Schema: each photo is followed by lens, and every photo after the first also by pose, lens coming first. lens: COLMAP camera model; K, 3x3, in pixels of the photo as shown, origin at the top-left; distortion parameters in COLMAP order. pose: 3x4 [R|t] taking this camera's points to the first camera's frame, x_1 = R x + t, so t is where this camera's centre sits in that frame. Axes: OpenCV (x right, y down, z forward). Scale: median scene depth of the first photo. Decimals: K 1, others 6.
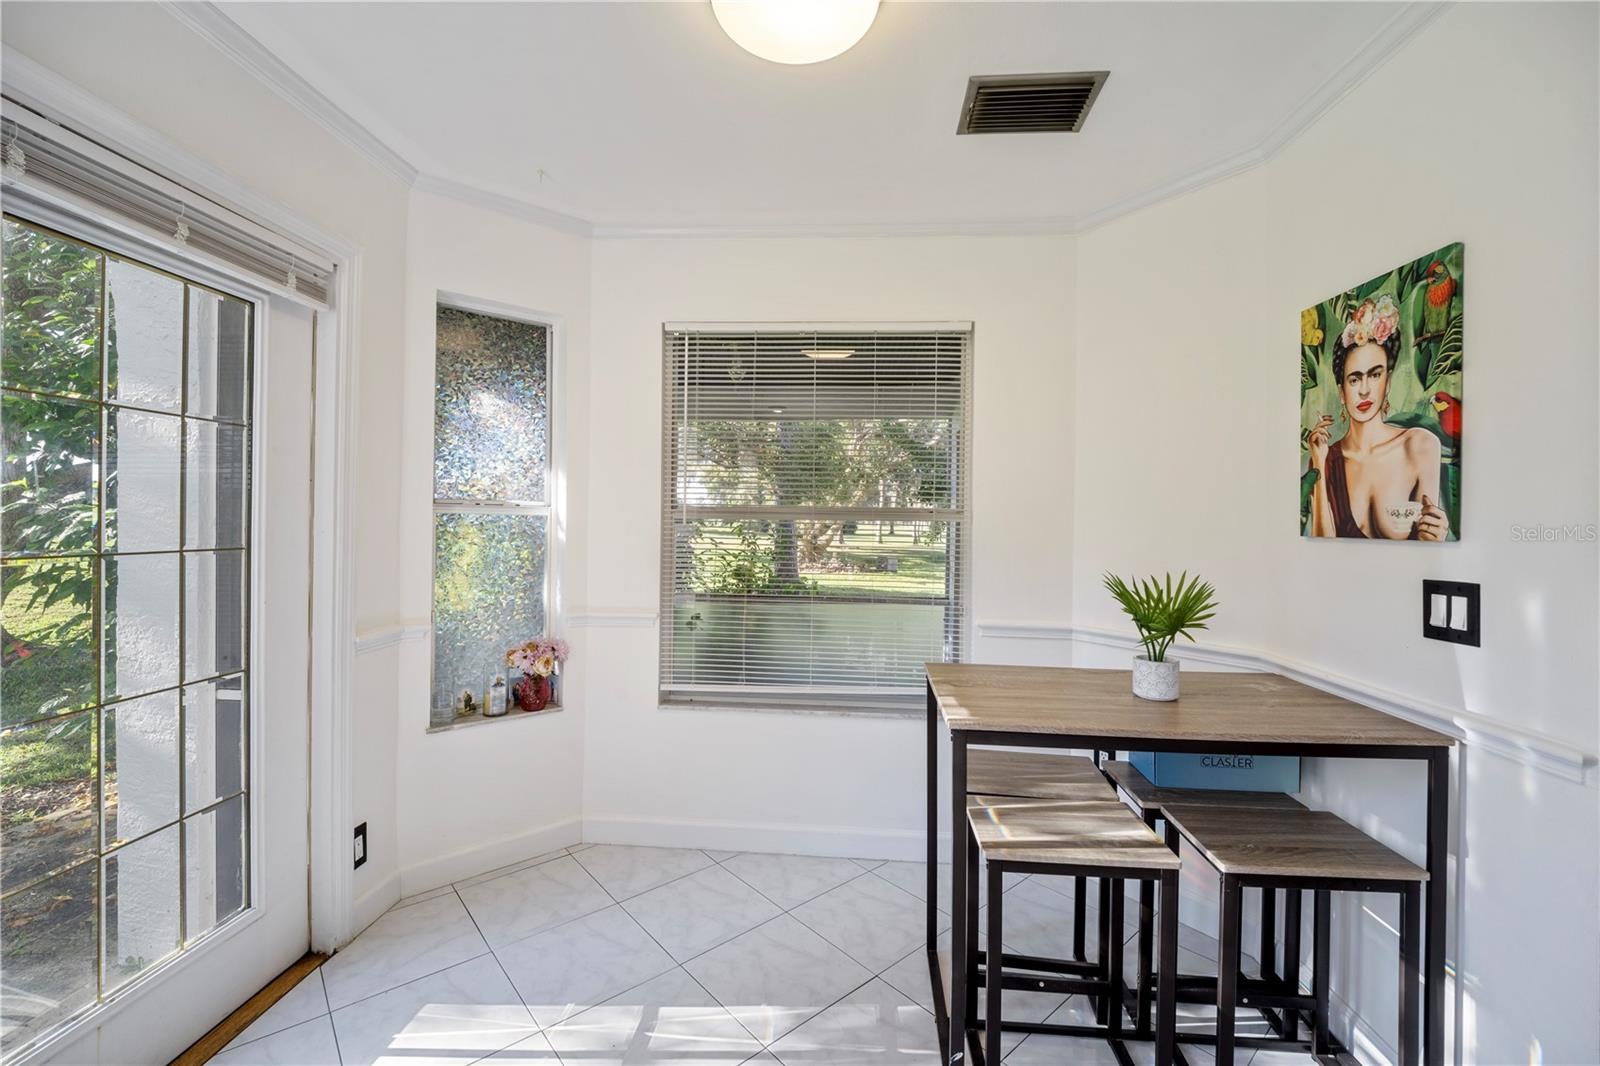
lens RADIAL K [[656.2, 0, 797.2], [0, 656.2, 523.0], [0, 0, 1]] dist [-0.016330, 0.002675]
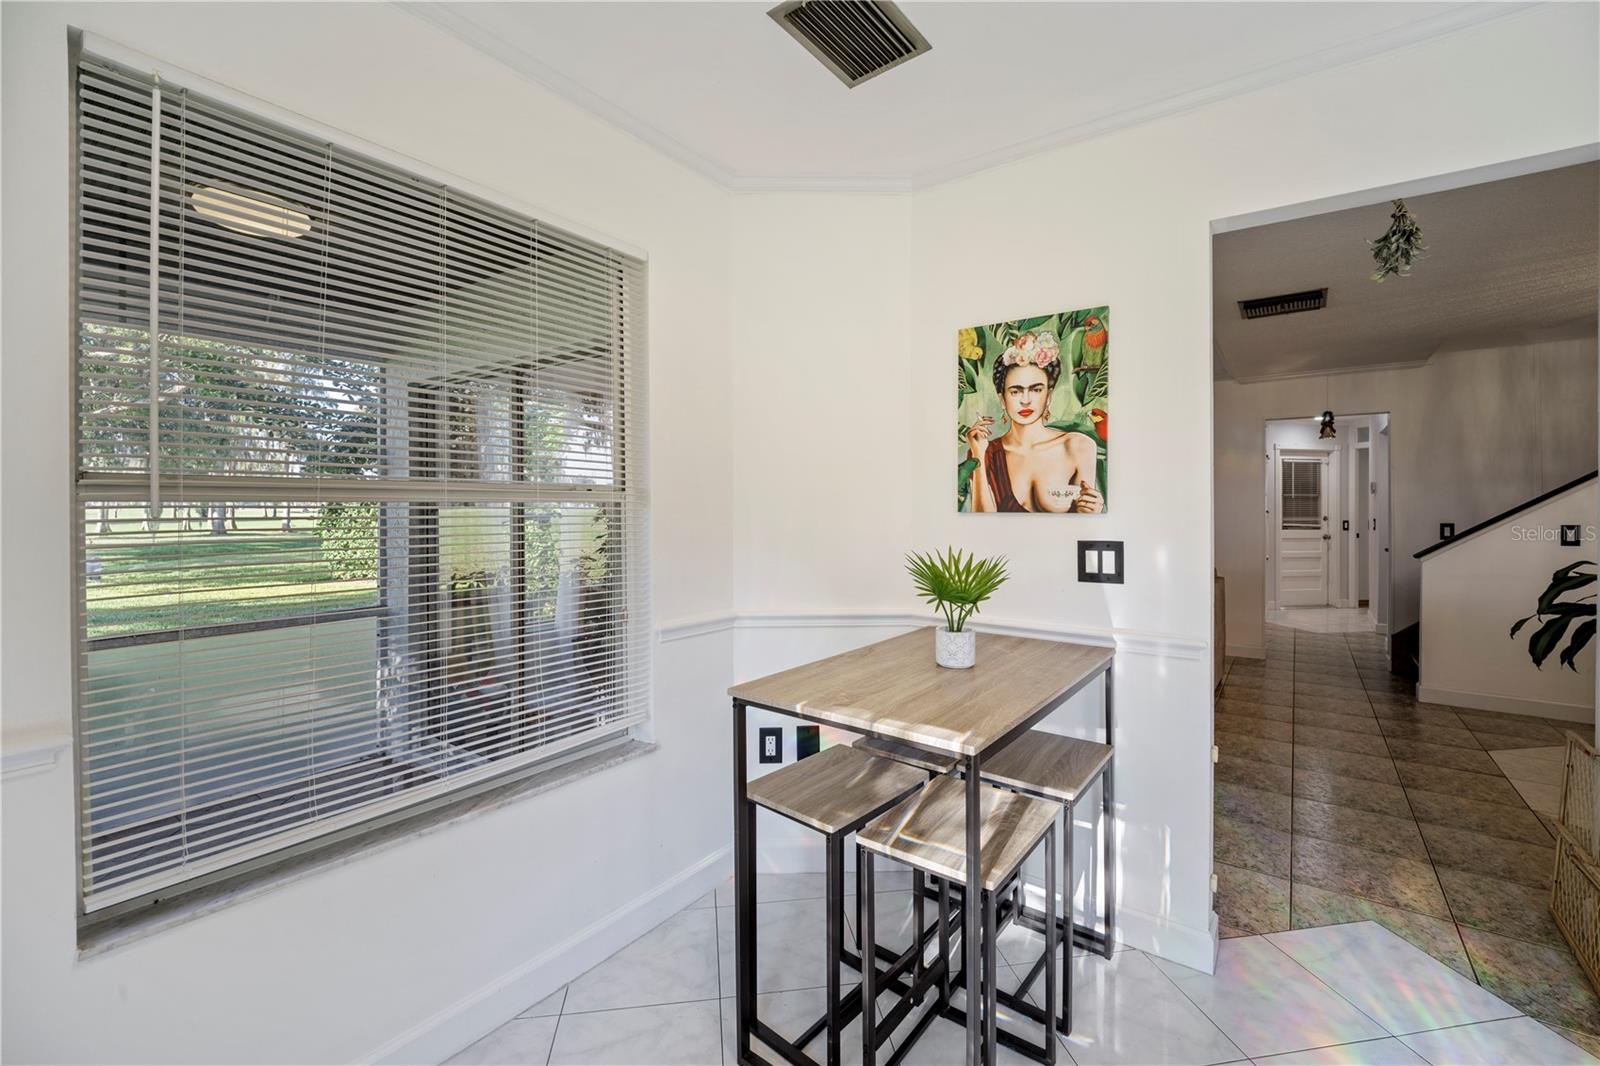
lens RADIAL K [[656.2, 0, 781.2], [0, 656.2, 515.2], [0, 0, 1]] dist [-0.016330, 0.002675]
pose [[0.548157, -0.024607, 0.836013, -0.525356], [0.010329, 0.999690, 0.022652, -0.006633], [-0.836312, -0.003781, 0.548241, 0.695032]]
